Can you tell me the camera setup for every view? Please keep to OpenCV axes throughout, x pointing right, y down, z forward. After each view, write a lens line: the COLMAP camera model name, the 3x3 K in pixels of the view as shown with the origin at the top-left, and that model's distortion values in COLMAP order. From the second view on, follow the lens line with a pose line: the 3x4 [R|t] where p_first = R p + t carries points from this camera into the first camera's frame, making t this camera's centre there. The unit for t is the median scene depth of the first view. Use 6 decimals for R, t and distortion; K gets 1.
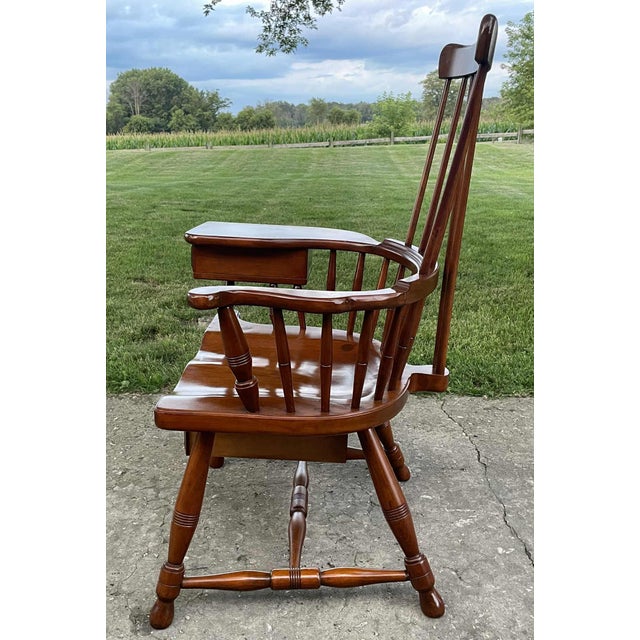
lens RADIAL K [[633.9, 0, 304.6], [0, 633.9, 331.5], [0, 0, 1]] dist [0.035262, 0.000000]
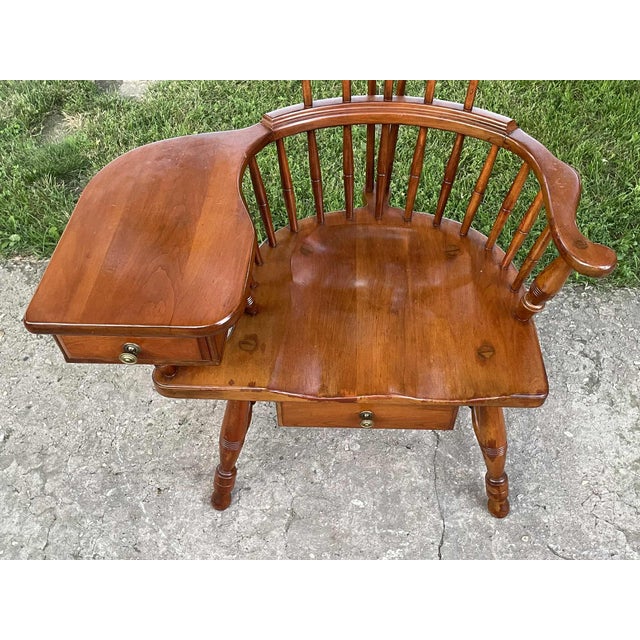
lens RADIAL K [[633.9, 0, 323.5], [0, 633.9, 306.9], [0, 0, 1]] dist [0.035262, 0.000000]
pose [[0.999861, 0.016595, 0.001270, 0.070859], [-0.014280, 0.816230, 0.577551, -0.225765], [0.008548, -0.577489, 0.816354, 0.229634]]
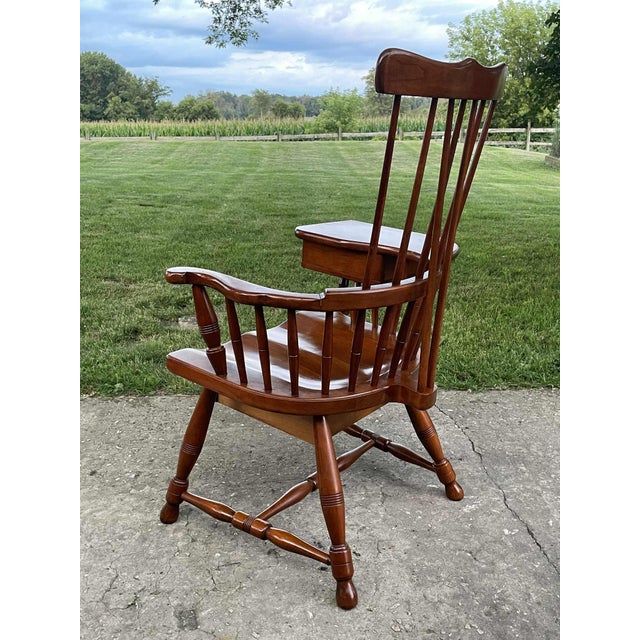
lens RADIAL K [[633.9, 0, 328.7], [0, 633.9, 332.1], [0, 0, 1]] dist [0.035262, 0.000000]
pose [[0.992269, -0.013647, 0.123356, -0.056842], [0.012233, 0.999851, 0.012215, -0.008352], [-0.123504, -0.010612, 0.992287, -0.022455]]
